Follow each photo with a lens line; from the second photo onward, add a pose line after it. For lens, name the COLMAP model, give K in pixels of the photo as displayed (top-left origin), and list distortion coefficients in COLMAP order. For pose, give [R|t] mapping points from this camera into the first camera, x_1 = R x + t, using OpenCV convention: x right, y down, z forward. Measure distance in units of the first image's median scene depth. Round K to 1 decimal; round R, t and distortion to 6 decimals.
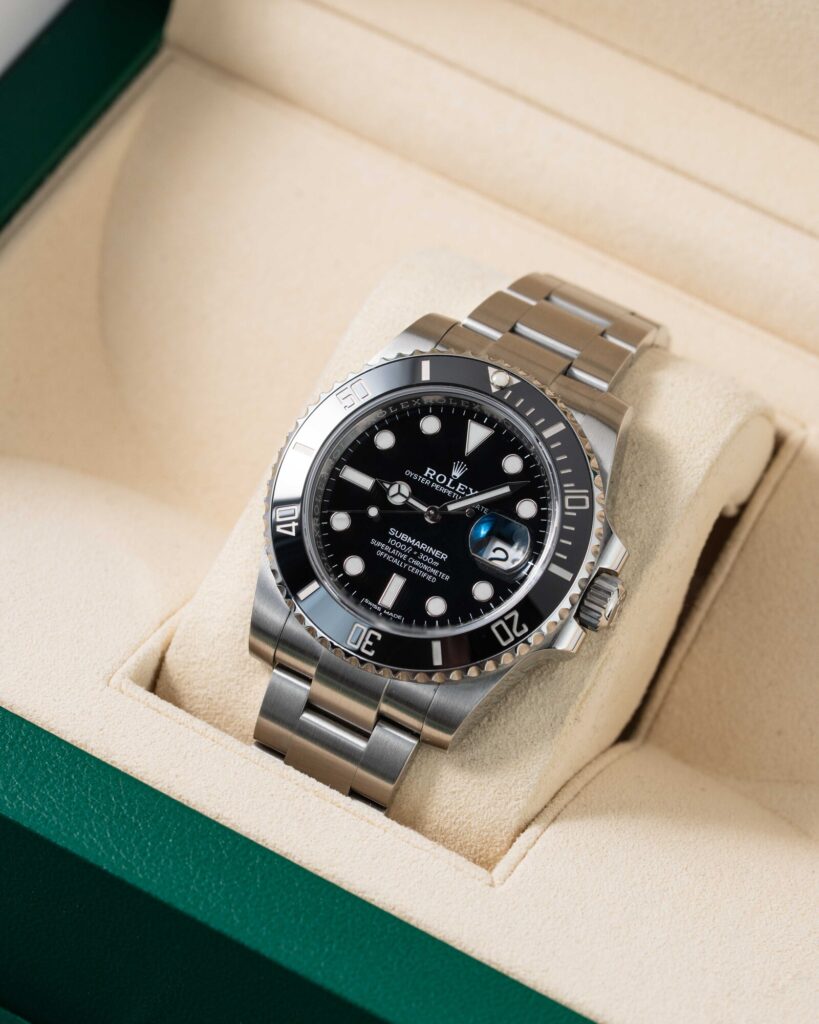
lens RADIAL K [[4722.3, 0, 409.3], [0, 4722.3, 513.2], [0, 0, 1]] dist [-0.210727, 0.000000]
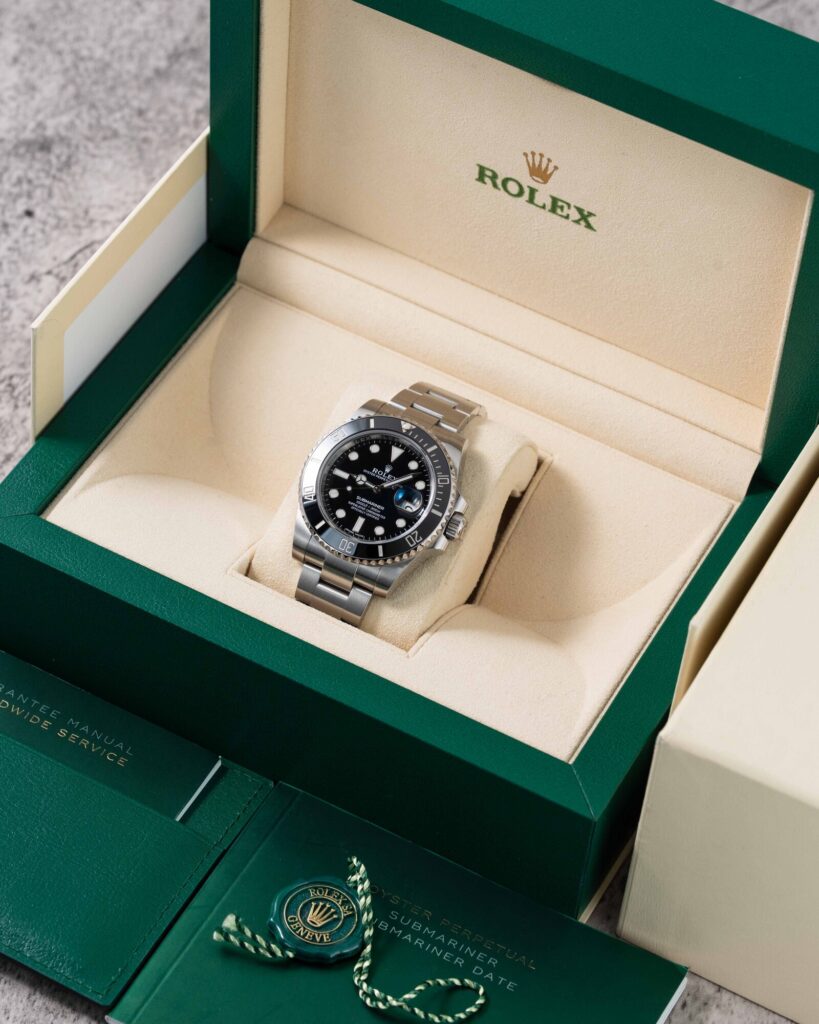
lens RADIAL K [[4722.3, 0, 409.5], [0, 4722.3, 511.5], [0, 0, 1]] dist [-0.210727, 0.000000]
pose [[0.999419, -0.019391, 0.028037, -0.040534], [0.021408, 0.997063, -0.073532, 0.168453], [-0.026529, 0.074090, 0.996899, -1.143101]]
